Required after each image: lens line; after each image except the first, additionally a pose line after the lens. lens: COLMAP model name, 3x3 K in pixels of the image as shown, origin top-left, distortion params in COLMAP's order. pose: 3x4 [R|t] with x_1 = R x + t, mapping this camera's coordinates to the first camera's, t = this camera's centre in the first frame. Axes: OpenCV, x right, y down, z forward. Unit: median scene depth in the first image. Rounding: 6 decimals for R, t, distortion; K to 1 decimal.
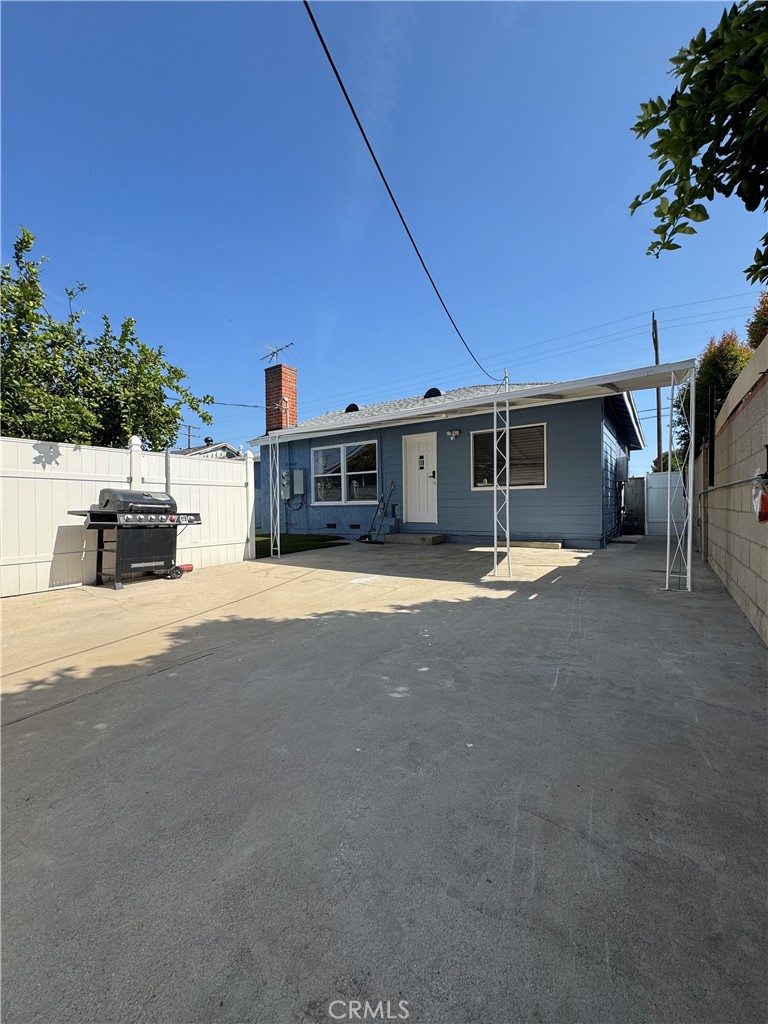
lens RADIAL K [[406.8, 0, 385.1], [0, 406.8, 514.9], [0, 0, 1]] dist [-0.004862, 0.000954]
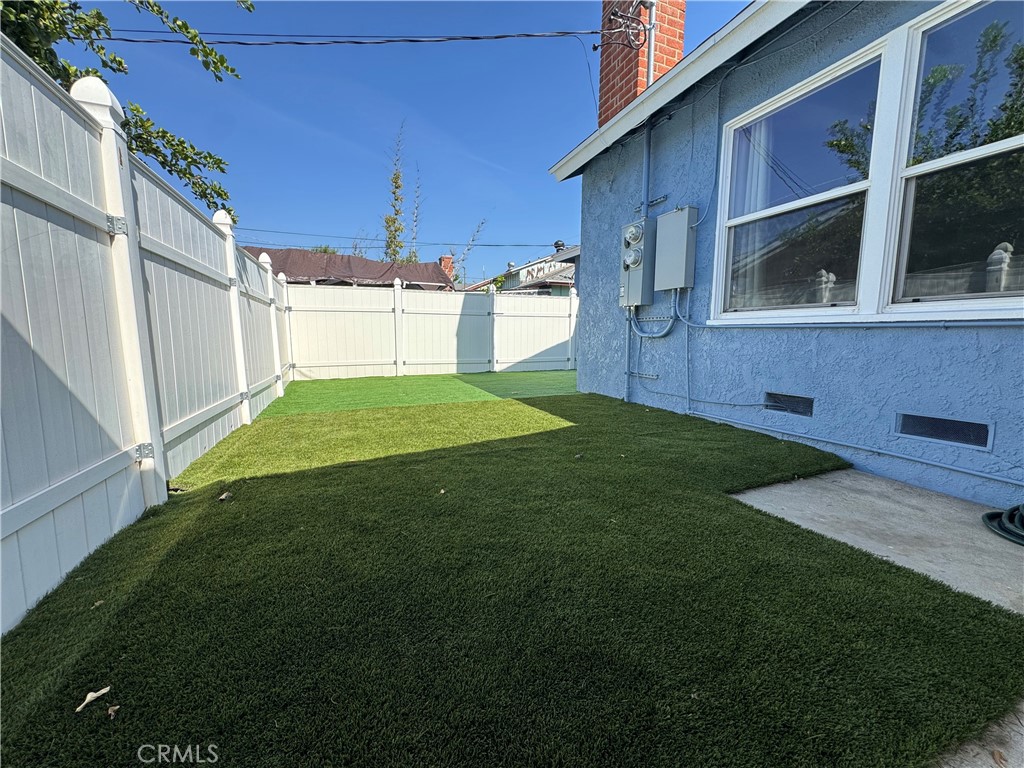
lens RADIAL K [[406.8, 0, 514.2], [0, 406.8, 386.4], [0, 0, 1]] dist [-0.004862, 0.000954]
pose [[0.831185, 0.092103, -0.548315, -0.130667], [-0.033799, 0.992730, 0.115519, -0.007249], [0.554968, -0.077485, 0.828255, 0.658637]]
